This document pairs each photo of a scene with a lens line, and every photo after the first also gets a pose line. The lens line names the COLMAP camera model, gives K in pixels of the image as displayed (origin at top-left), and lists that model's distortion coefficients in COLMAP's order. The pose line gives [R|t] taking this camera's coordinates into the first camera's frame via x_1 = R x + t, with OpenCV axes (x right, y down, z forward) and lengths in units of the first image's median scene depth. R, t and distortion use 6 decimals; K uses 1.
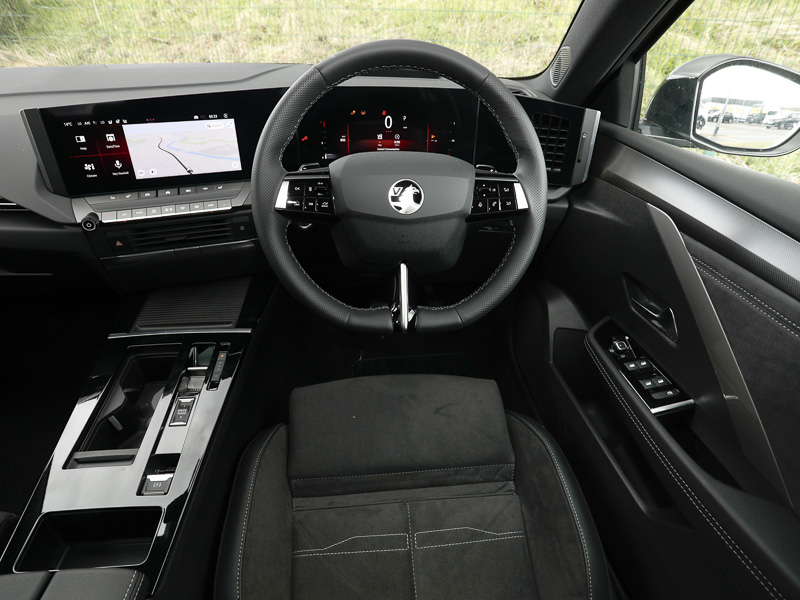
lens RADIAL K [[425.4, 0, 400.0], [0, 425.4, 300.0], [0, 0, 1]] dist [-0.073648, 0.032070]
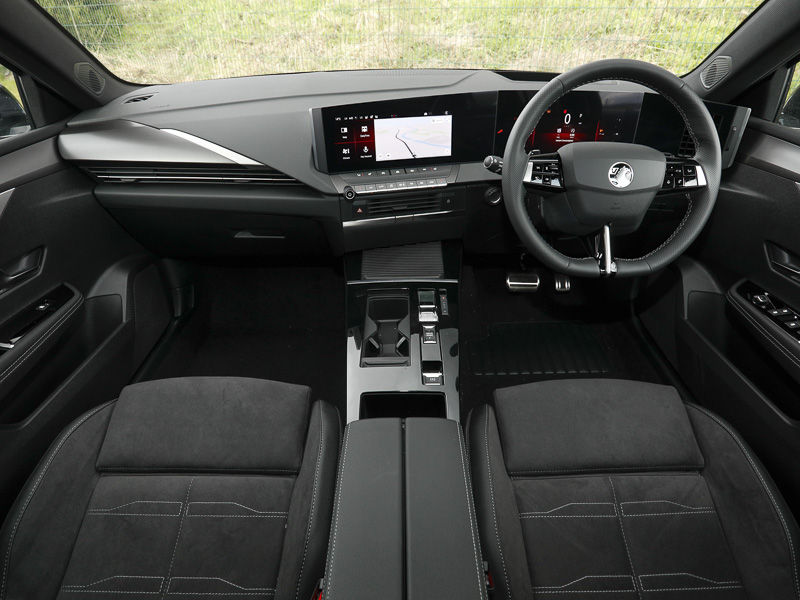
lens RADIAL K [[425.4, 0, 400.0], [0, 425.4, 300.0], [0, 0, 1]] dist [-0.073648, 0.032070]
pose [[0.994965, 0.026566, -0.096639, -0.425009], [-0.025284, 0.999576, 0.014467, 0.122943], [0.096982, -0.011951, 0.995214, -0.318565]]
